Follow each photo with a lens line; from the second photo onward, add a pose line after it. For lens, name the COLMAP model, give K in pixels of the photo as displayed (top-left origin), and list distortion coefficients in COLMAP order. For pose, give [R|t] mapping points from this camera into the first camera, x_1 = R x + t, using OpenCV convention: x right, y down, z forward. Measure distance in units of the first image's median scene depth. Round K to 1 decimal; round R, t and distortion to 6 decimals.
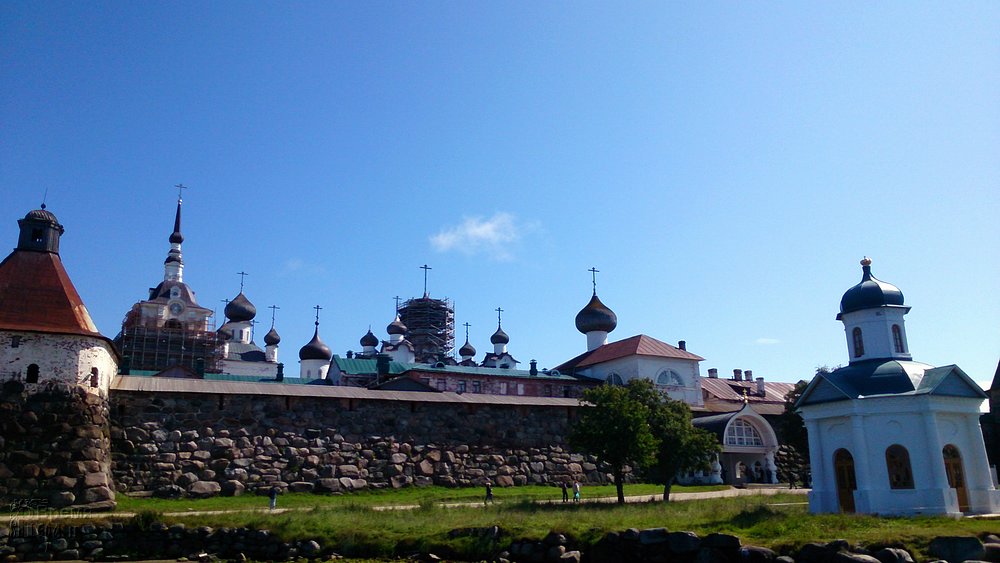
lens RADIAL K [[785.9, 0, 497.9], [0, 785.9, 281.7], [0, 0, 1]] dist [0.049095, -0.038656]
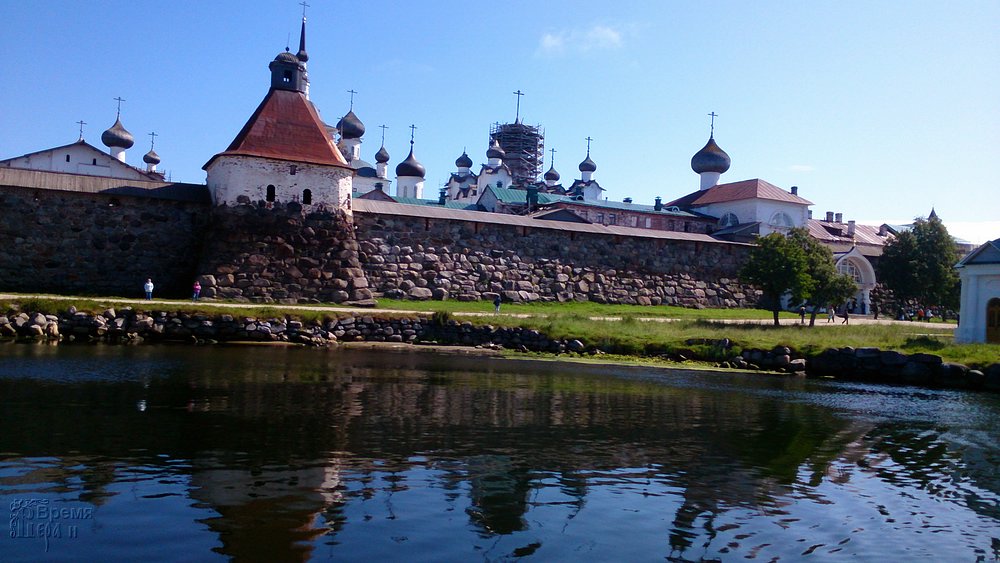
lens RADIAL K [[785.9, 0, 501.9], [0, 785.9, 280.6], [0, 0, 1]] dist [0.049095, -0.038656]
pose [[0.998141, 0.056539, -0.022777, -0.189360], [-0.049718, 0.971350, 0.232396, -0.045054], [0.035264, -0.230831, 0.972355, -0.166675]]
